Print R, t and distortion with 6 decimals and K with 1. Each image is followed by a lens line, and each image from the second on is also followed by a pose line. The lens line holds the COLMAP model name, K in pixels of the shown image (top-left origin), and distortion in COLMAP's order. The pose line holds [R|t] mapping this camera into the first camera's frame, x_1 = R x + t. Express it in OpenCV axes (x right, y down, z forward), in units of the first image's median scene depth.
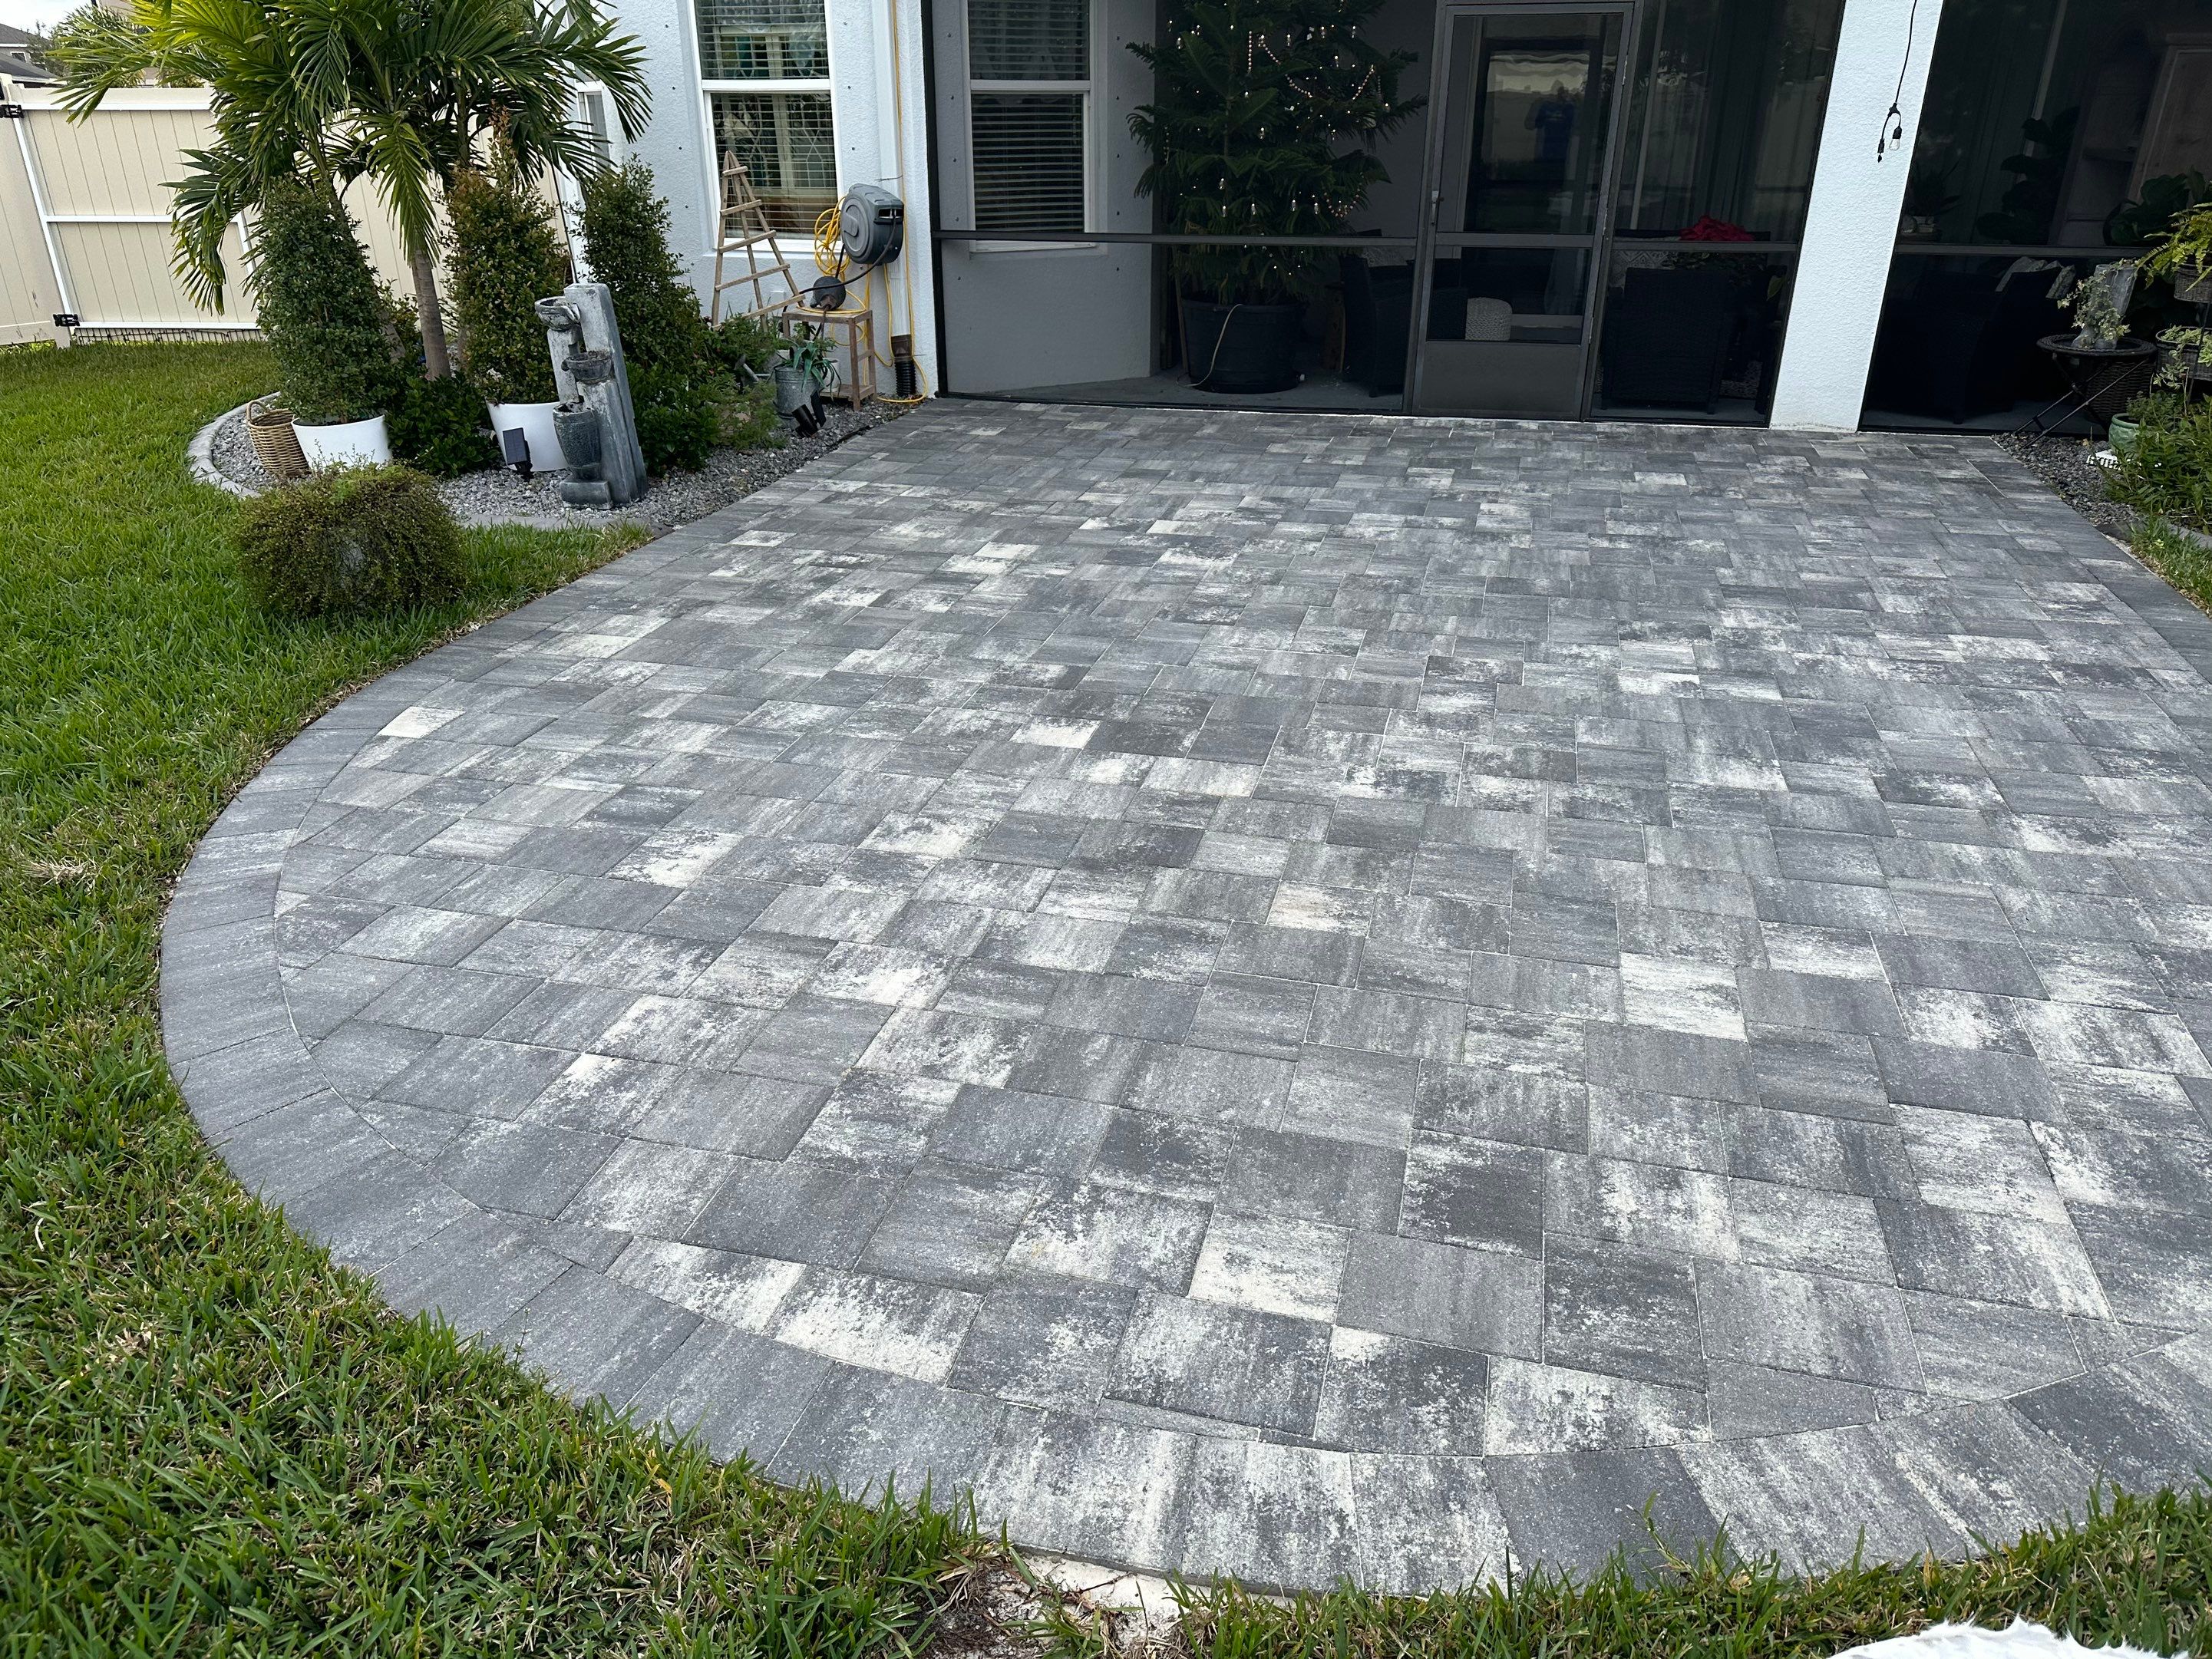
lens RADIAL K [[1528.5, 0, 1105.2], [0, 1528.5, 835.4], [0, 0, 1]] dist [0.191077, -0.399873]
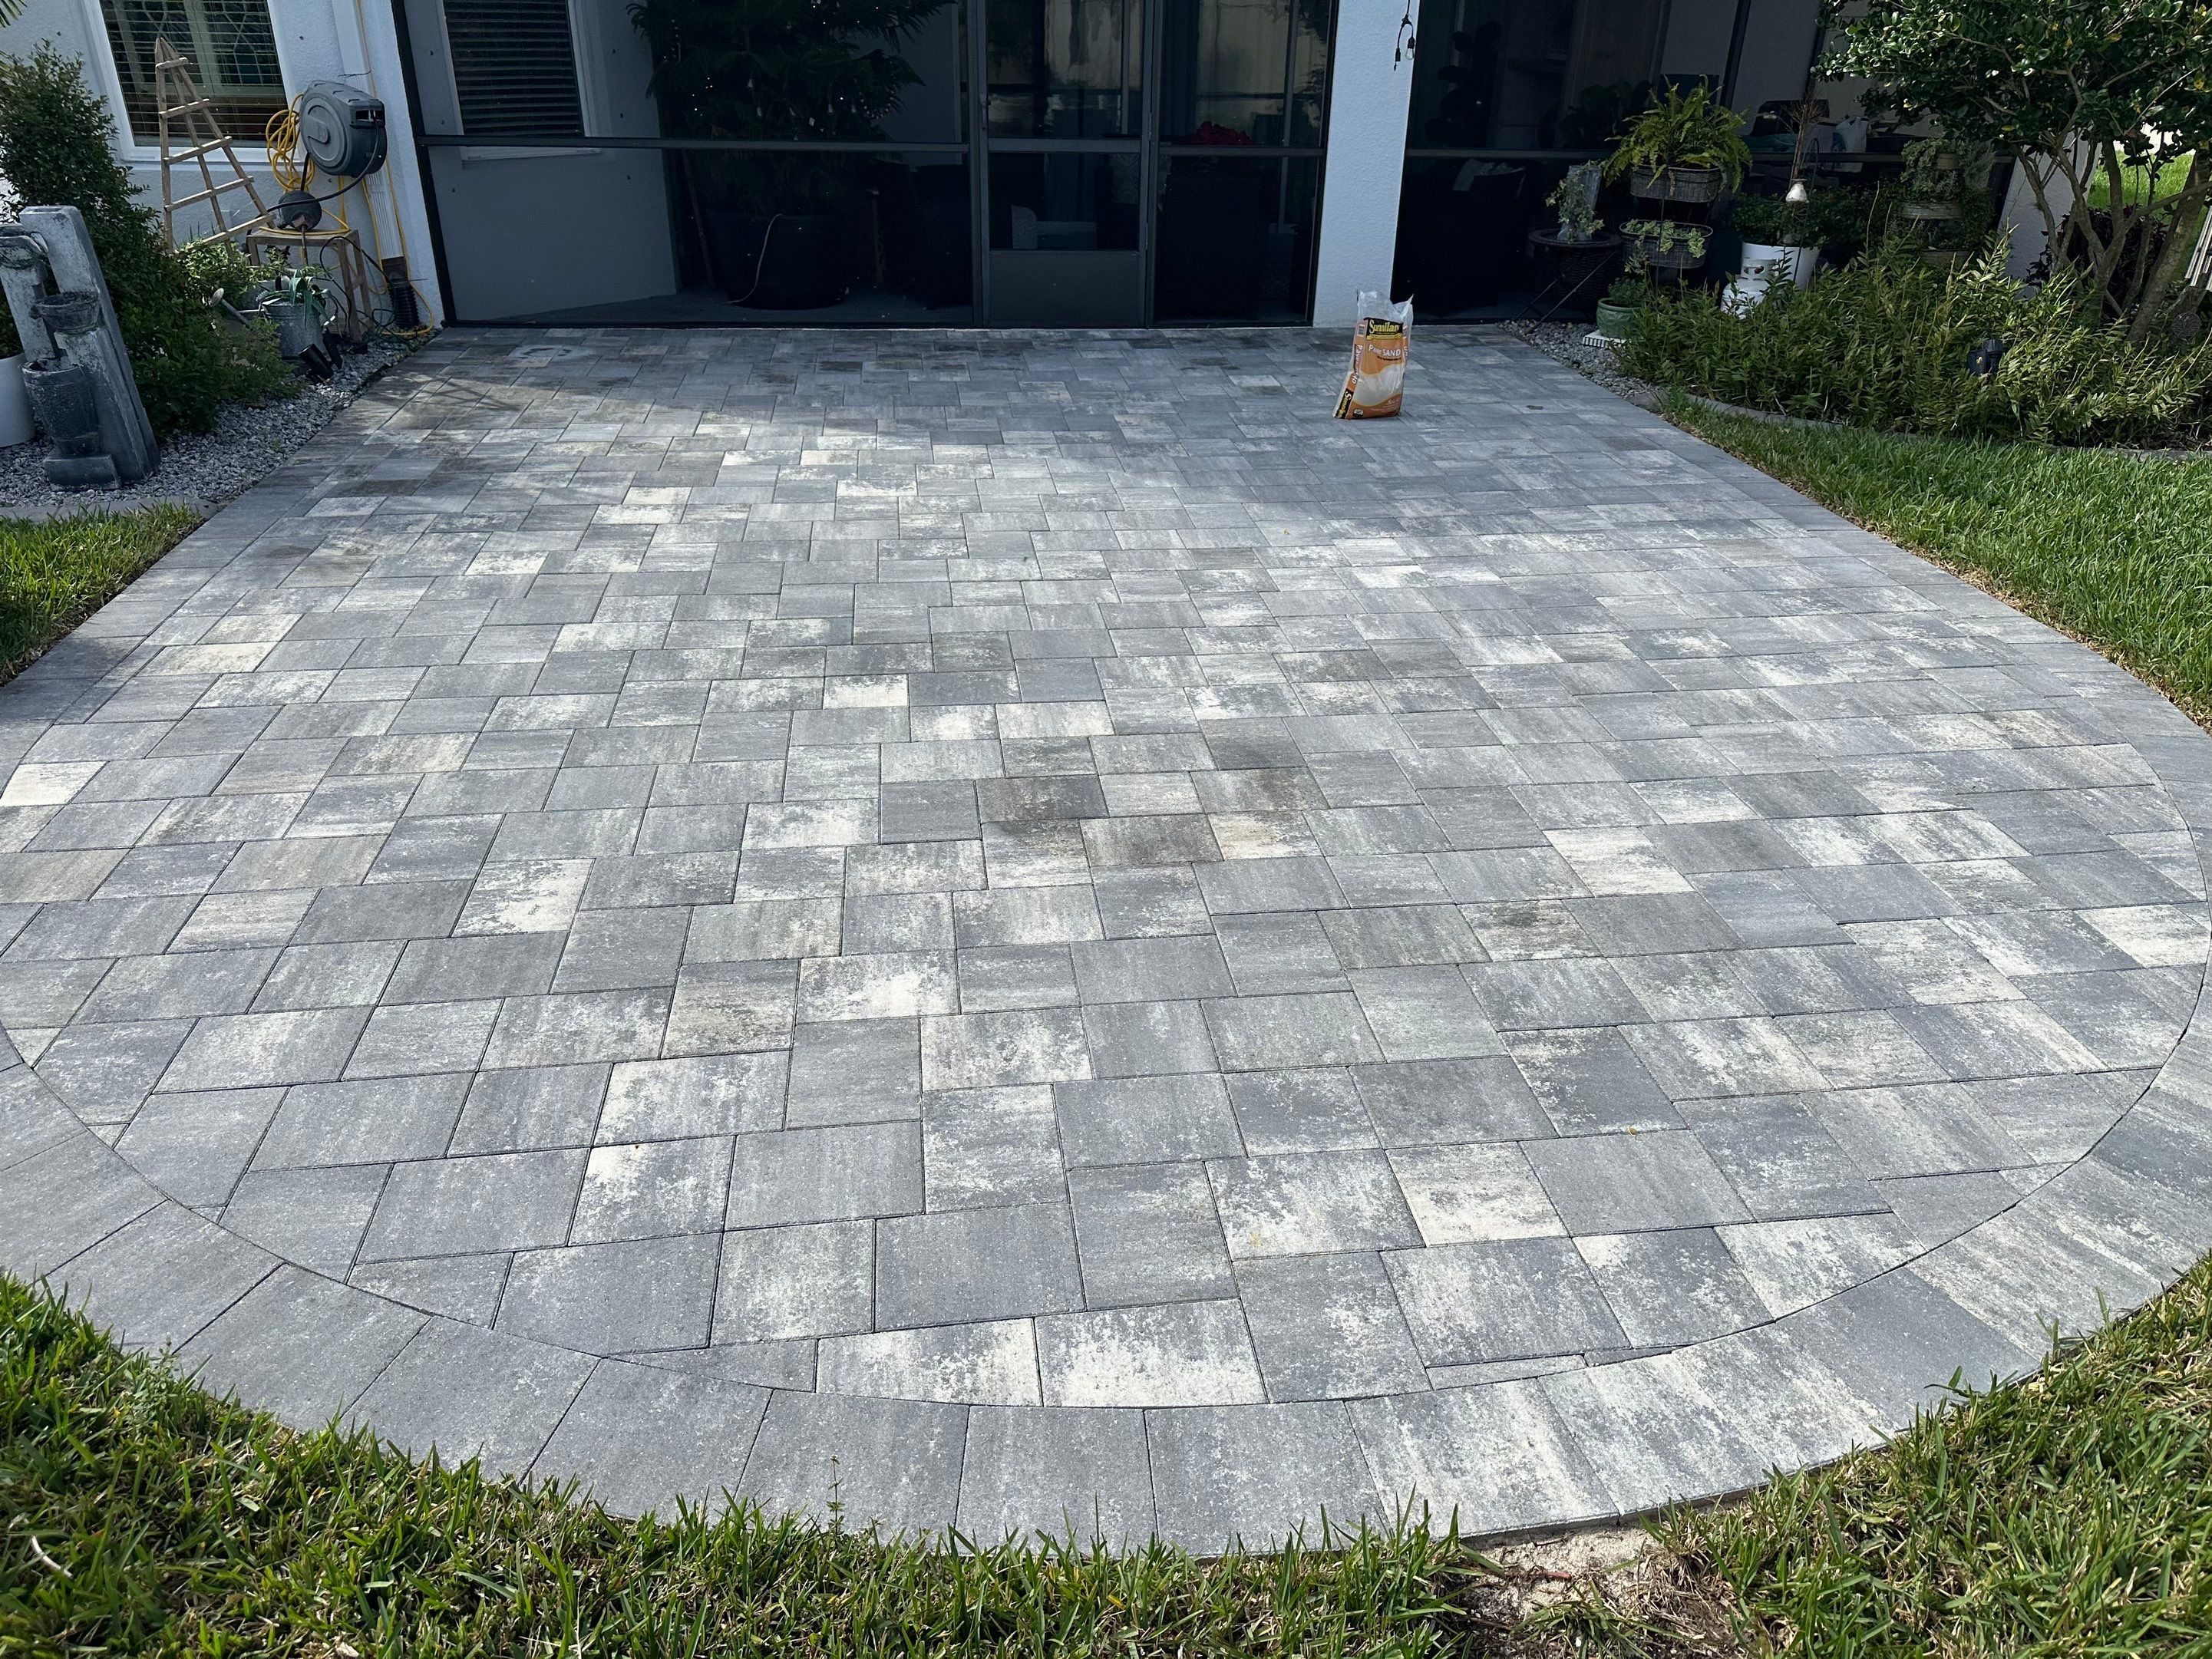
lens RADIAL K [[1527.0, 0, 1125.9], [0, 1527.0, 829.1], [0, 0, 1]] dist [0.169840, -0.312889]
pose [[0.923187, -0.157629, 0.350540, -0.241990], [0.140198, 0.987299, 0.074738, -0.036167], [-0.357868, -0.019852, 0.933561, 0.088701]]
